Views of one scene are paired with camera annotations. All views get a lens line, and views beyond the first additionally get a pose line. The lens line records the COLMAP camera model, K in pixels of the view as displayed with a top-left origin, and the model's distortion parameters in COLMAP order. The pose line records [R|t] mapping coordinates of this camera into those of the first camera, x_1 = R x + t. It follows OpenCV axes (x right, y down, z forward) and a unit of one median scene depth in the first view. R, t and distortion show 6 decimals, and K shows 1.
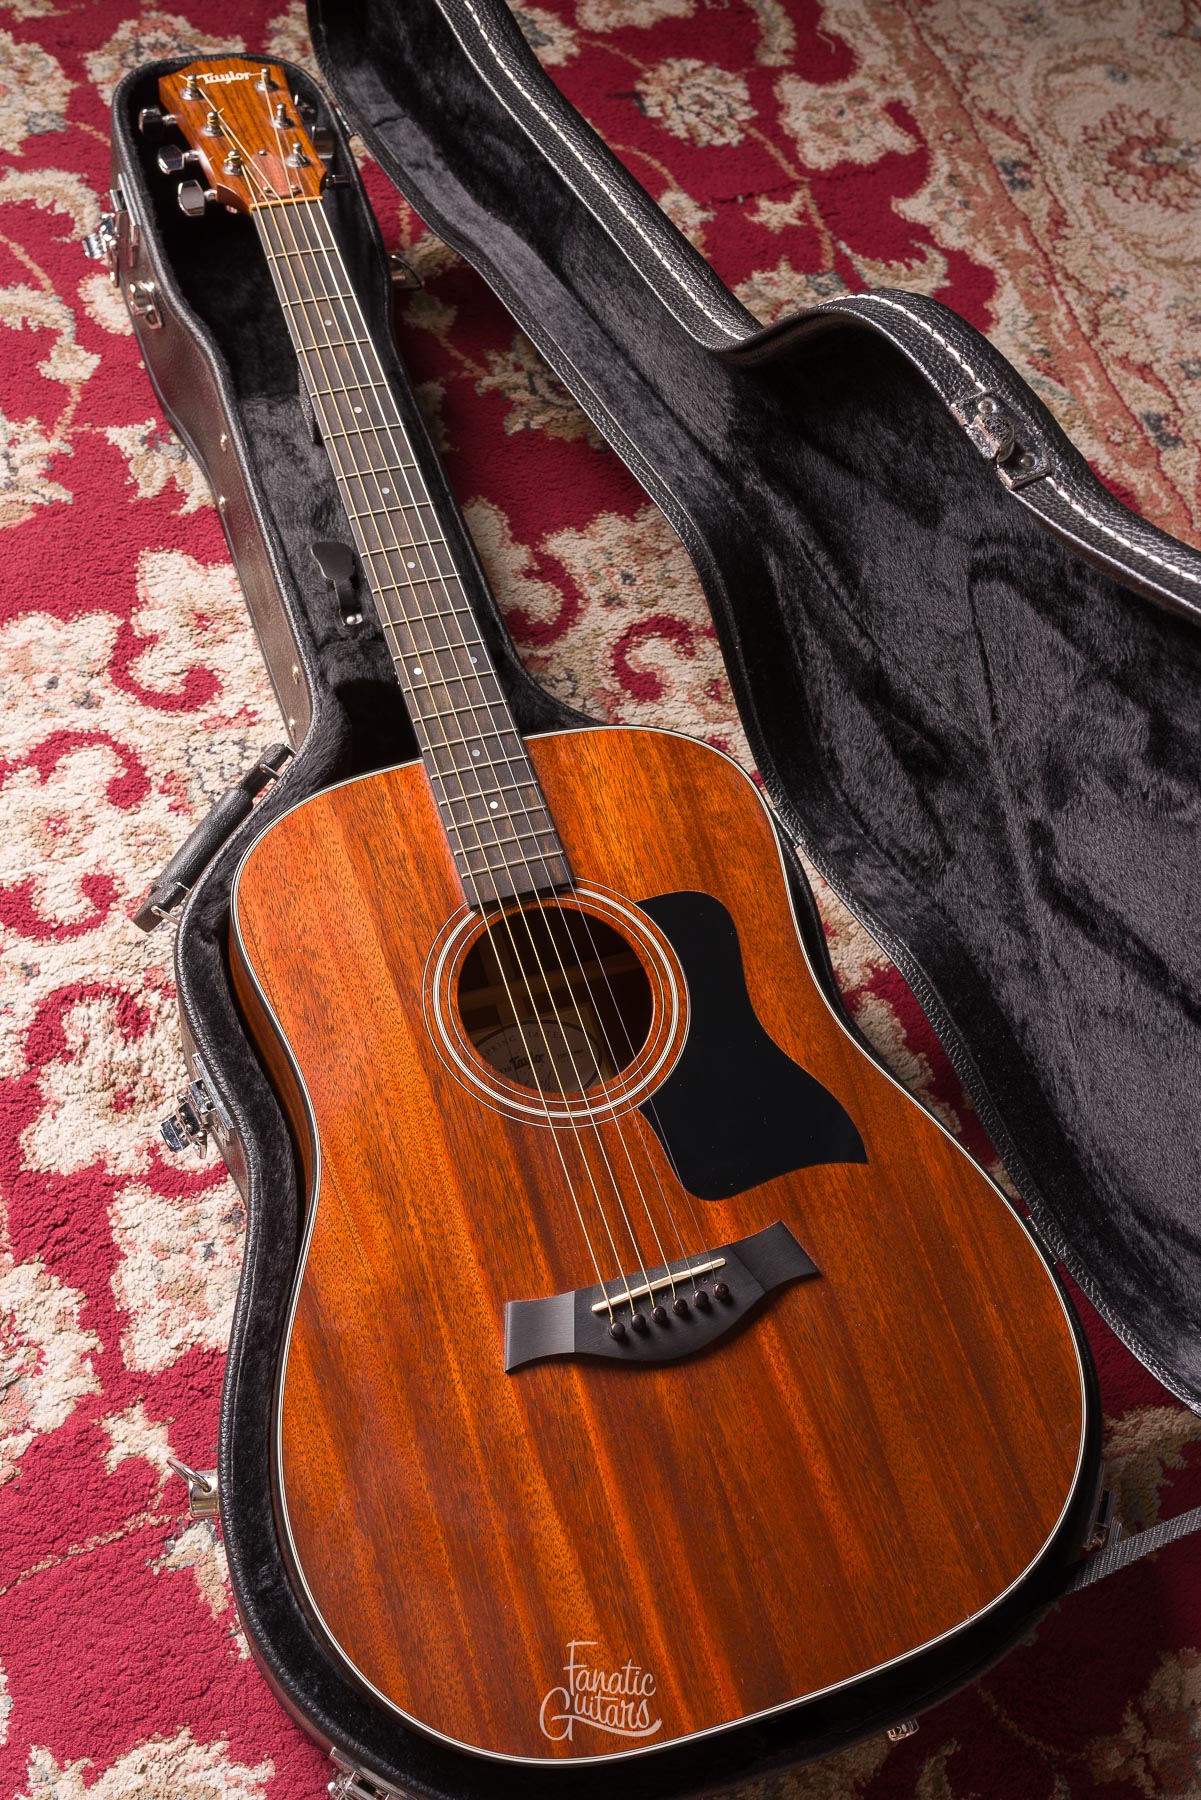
lens RADIAL K [[1870.3, 0, 578.5], [0, 1870.3, 899.1], [0, 0, 1]] dist [-0.000146, 0.001409]
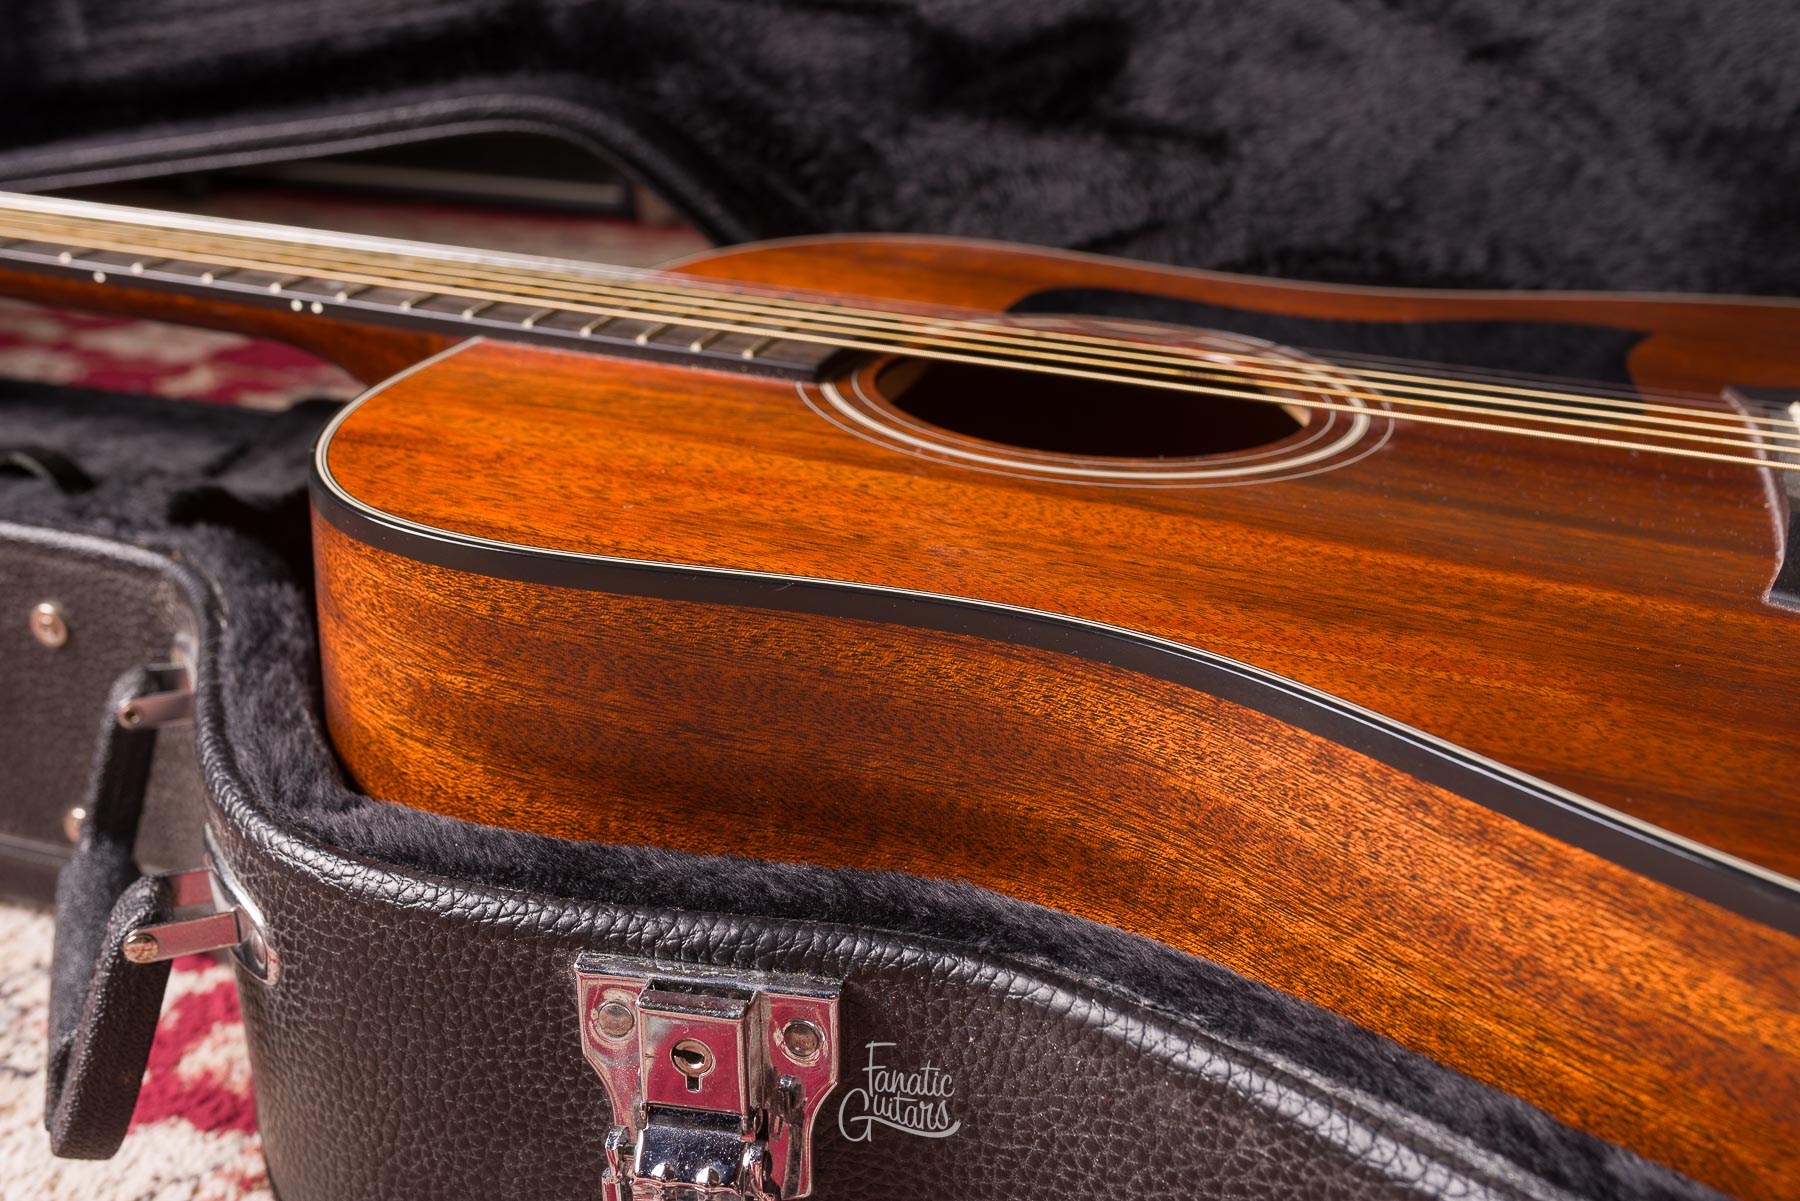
lens RADIAL K [[1802.8, 0, 900.8], [0, 1802.8, 598.9], [0, 0, 1]] dist [0.004945, 0.000009]
pose [[0.621993, -0.430453, 0.654091, -0.283763], [0.738964, 0.598944, -0.308540, 0.149960], [-0.258952, 0.675260, 0.690628, 0.597858]]
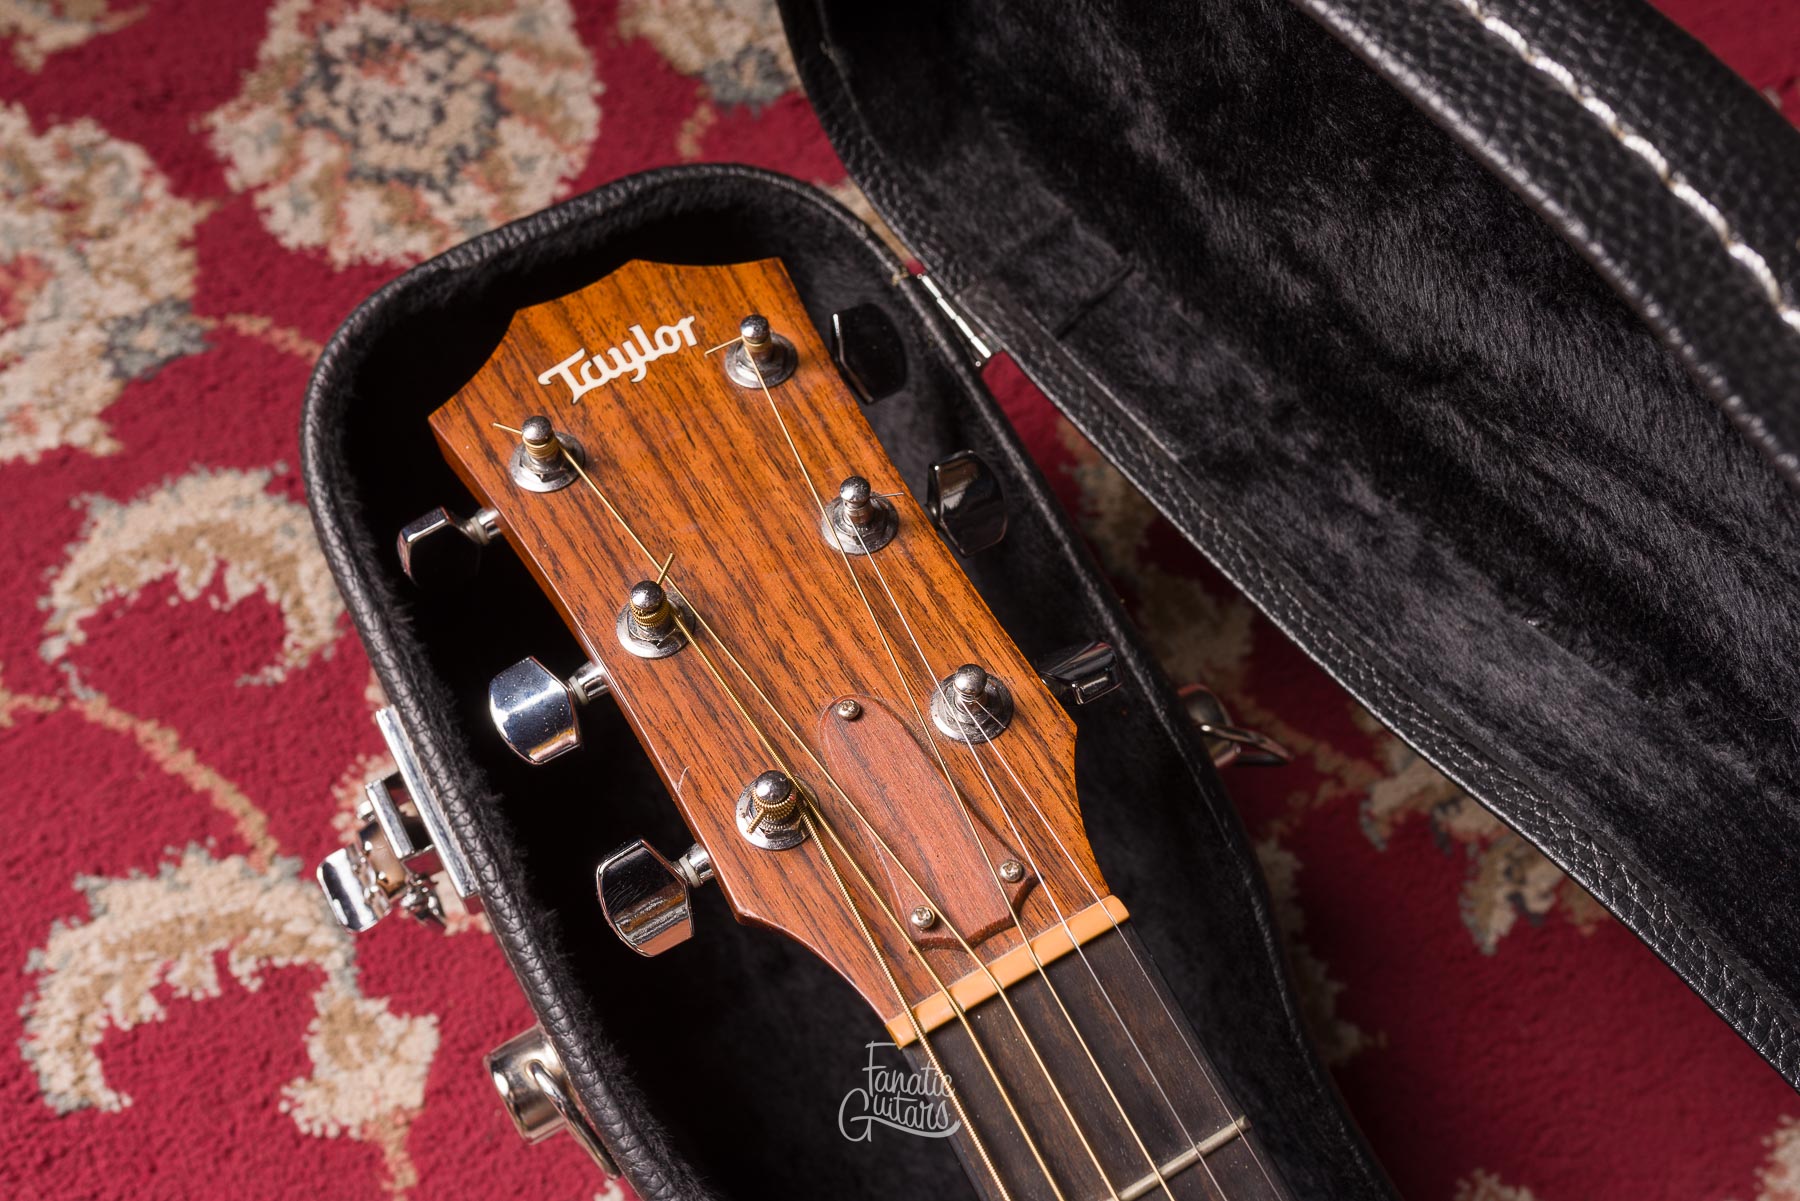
lens RADIAL K [[1802.8, 0, 900.8], [0, 1802.8, 598.9], [0, 0, 1]] dist [0.004945, 0.000009]
pose [[0.978262, -0.203967, -0.037436, -0.143883], [0.207085, 0.970380, 0.124411, -0.440256], [0.010952, -0.129459, 0.991524, 0.709636]]
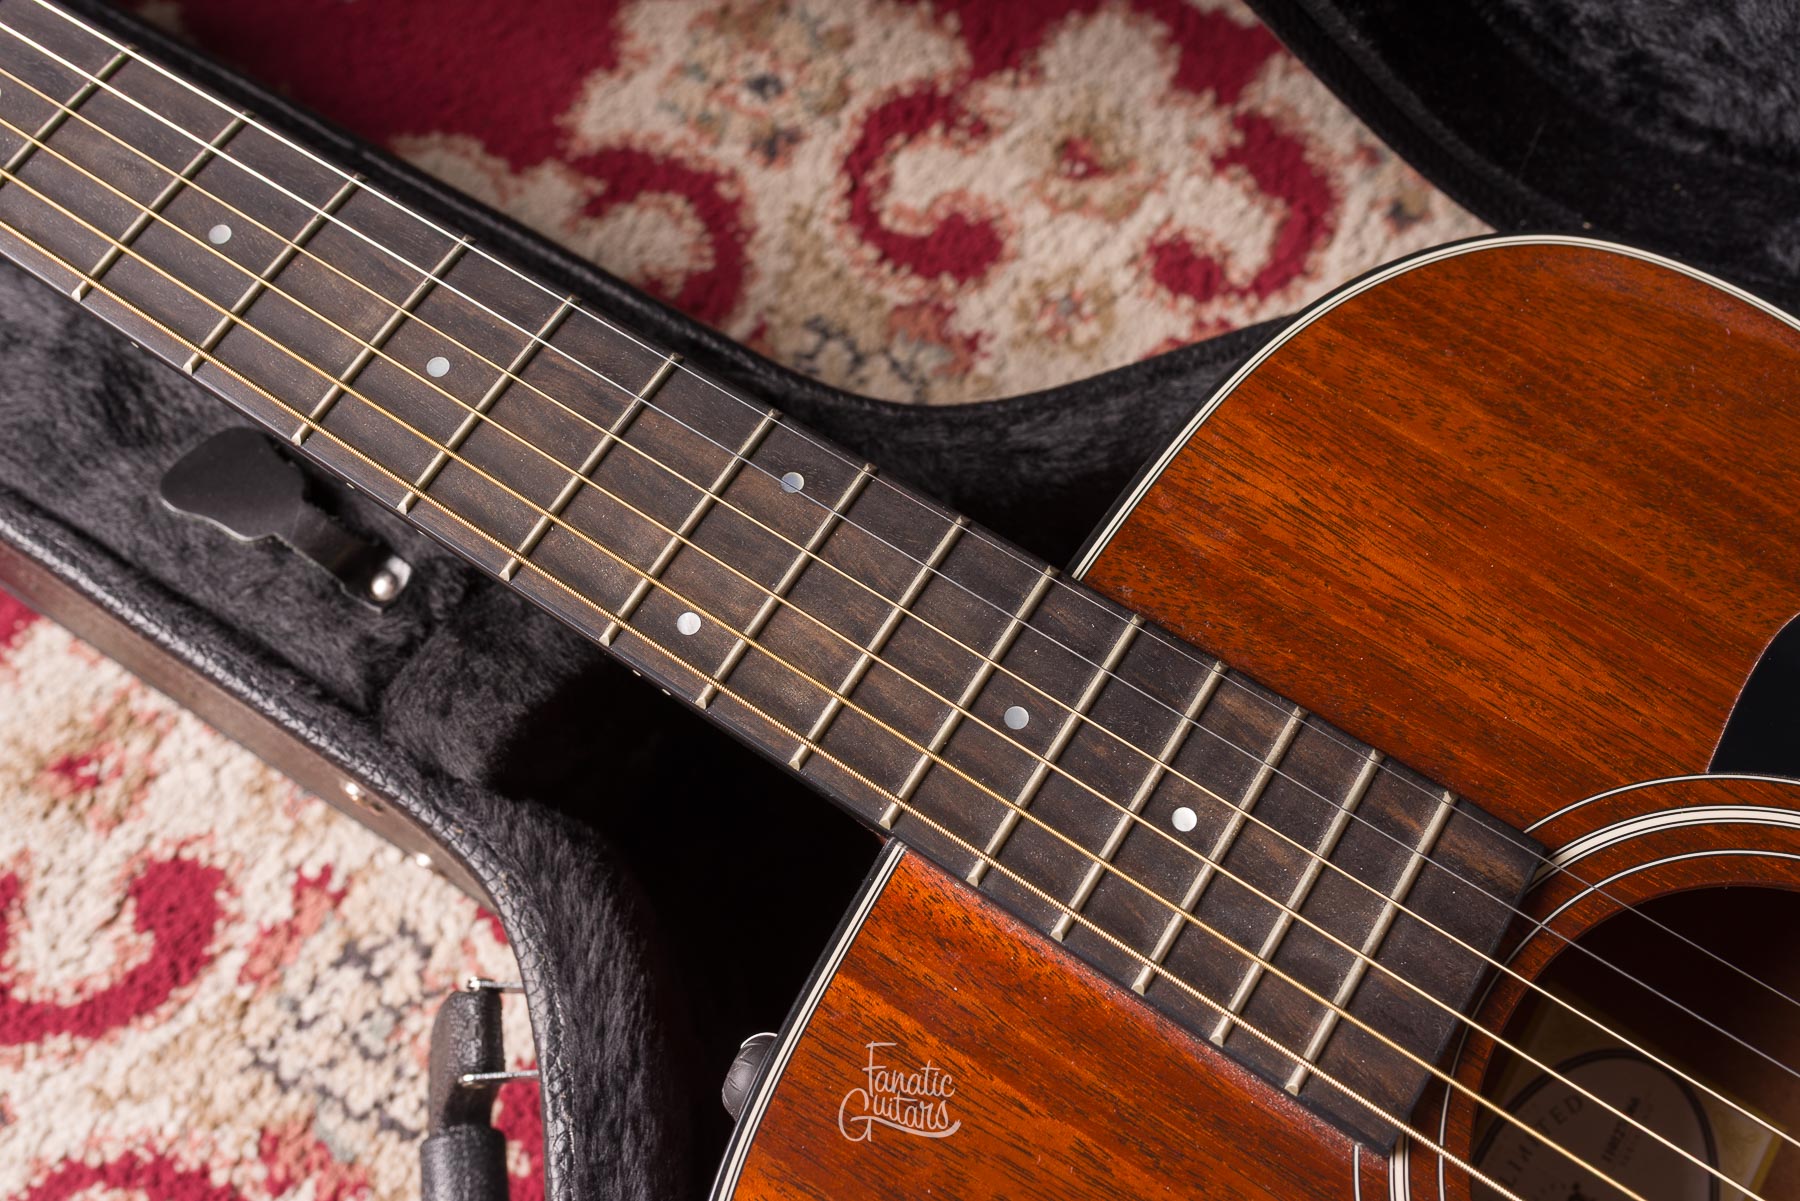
lens RADIAL K [[1802.8, 0, 900.8], [0, 1802.8, 598.9], [0, 0, 1]] dist [0.004945, 0.000009]
pose [[0.771138, -0.632038, 0.076638, -0.067818], [0.619867, 0.772800, 0.136179, -0.123352], [-0.145297, -0.057508, 0.987715, 0.595454]]
